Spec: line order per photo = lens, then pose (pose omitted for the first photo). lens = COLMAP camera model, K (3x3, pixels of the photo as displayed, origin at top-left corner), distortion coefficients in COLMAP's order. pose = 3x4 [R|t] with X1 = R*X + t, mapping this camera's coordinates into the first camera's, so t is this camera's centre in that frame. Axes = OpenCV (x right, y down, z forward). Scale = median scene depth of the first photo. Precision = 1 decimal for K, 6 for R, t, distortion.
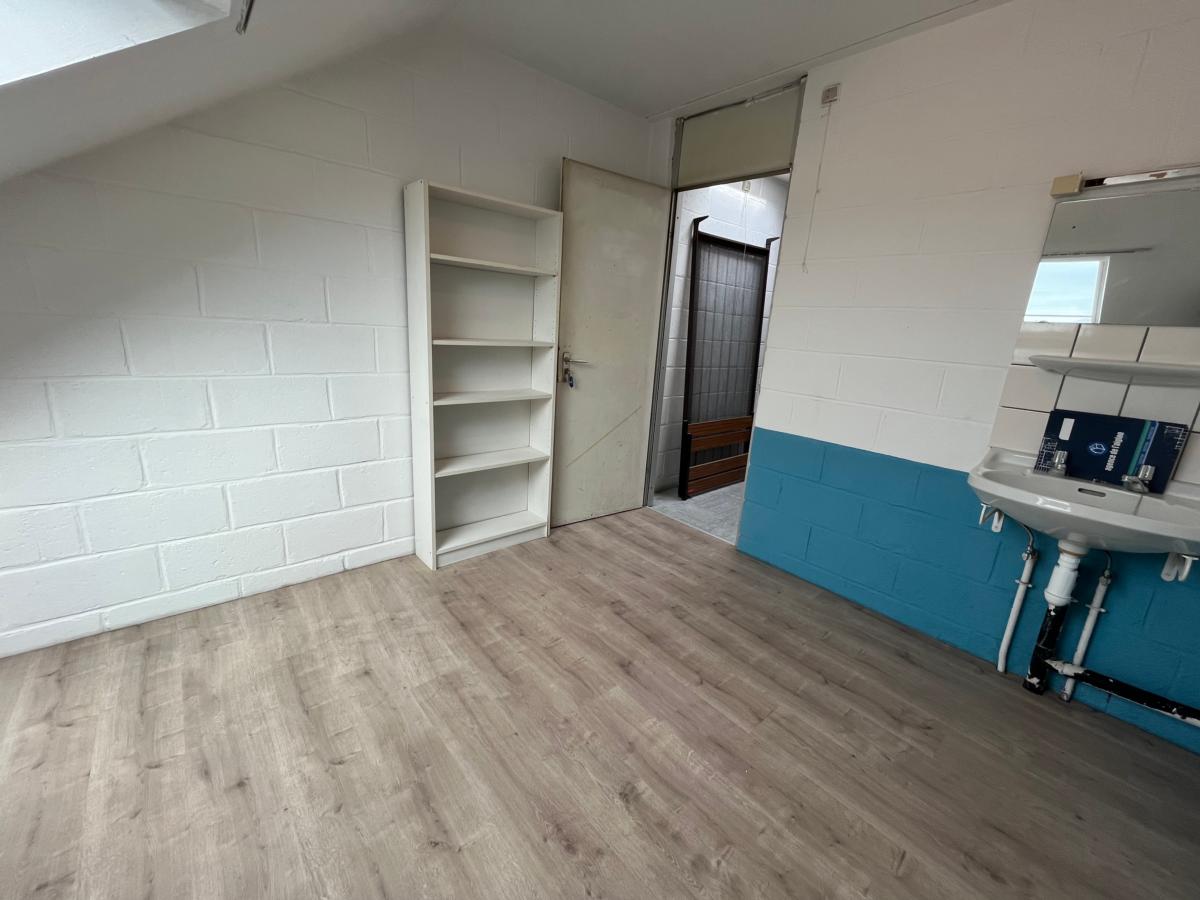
lens RADIAL K [[486.1, 0, 598.2], [0, 486.1, 448.8], [0, 0, 1]] dist [-0.001323, -0.000368]
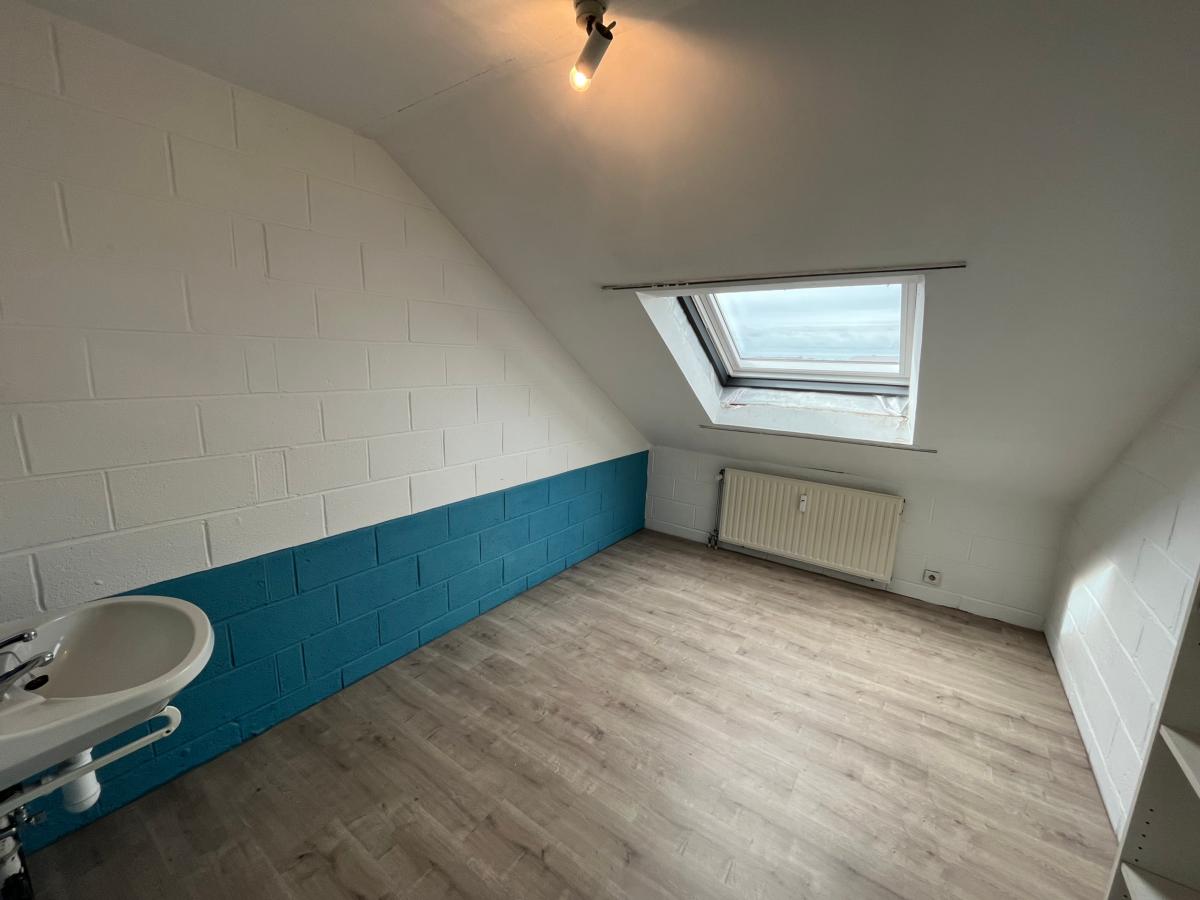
lens RADIAL K [[486.1, 0, 600.8], [0, 486.1, 453.3], [0, 0, 1]] dist [-0.001323, -0.000368]
pose [[-0.965514, -0.040092, -0.257247, 0.429628], [-0.147594, 0.898248, 0.413965, -0.639618], [0.214475, 0.437657, -0.873188, 1.730157]]
